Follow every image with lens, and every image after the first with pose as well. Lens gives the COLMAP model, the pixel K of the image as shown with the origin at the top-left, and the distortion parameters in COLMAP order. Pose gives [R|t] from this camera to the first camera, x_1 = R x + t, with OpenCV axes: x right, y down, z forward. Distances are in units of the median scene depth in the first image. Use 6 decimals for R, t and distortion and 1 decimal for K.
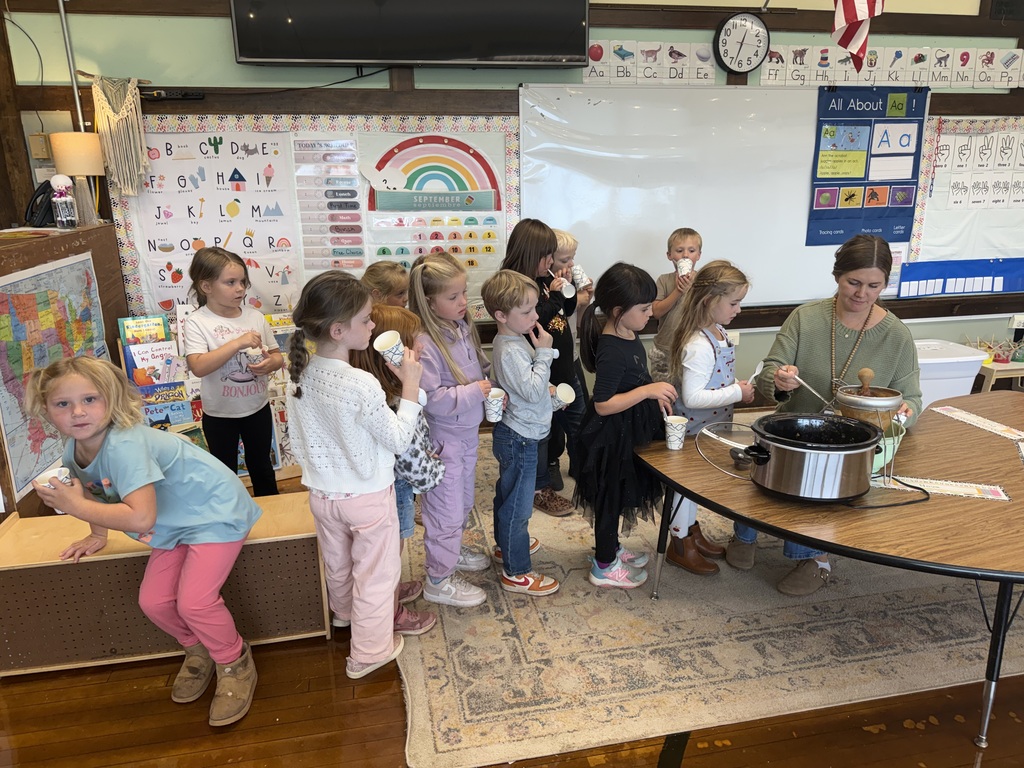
lens RADIAL K [[735.9, 0, 517.2], [0, 735.9, 398.5], [0, 0, 1]] dist [0.013701, -0.020057]
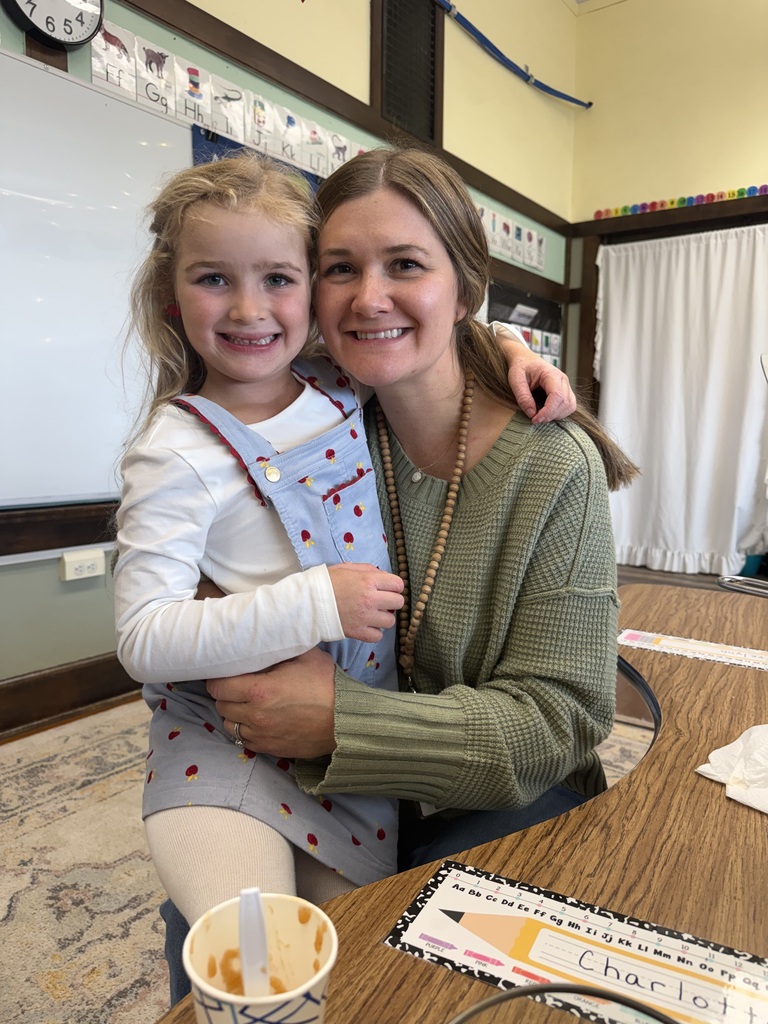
lens RADIAL K [[735.9, 0, 384.0], [0, 735.9, 512.0], [0, 0, 1]] dist [0.013701, -0.020057]
pose [[0.743763, -0.051420, 0.666463, 0.112484], [0.169938, 0.978824, -0.114129, -0.025378], [-0.646481, 0.198142, 0.736751, 0.520991]]
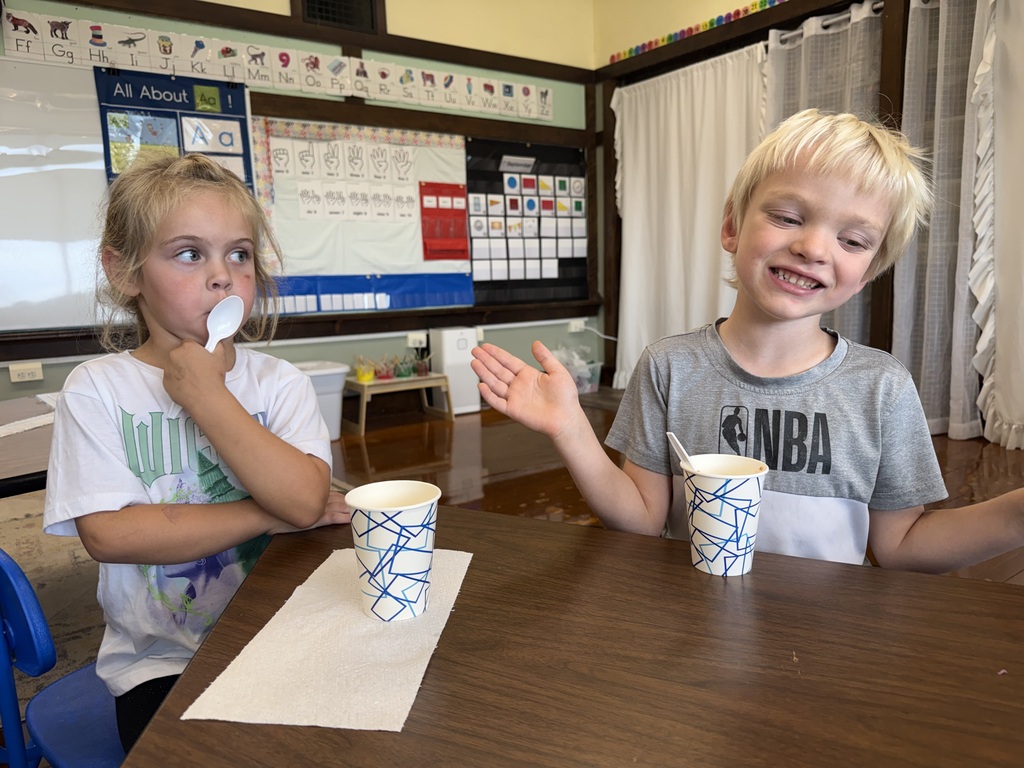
lens RADIAL K [[735.9, 0, 517.2], [0, 735.9, 398.5], [0, 0, 1]] dist [0.013701, -0.020057]
pose [[0.913552, -0.080541, 0.398667, 0.480480], [0.136421, 0.984093, -0.113798, 0.113265], [-0.383160, 0.158347, 0.910008, 0.103108]]
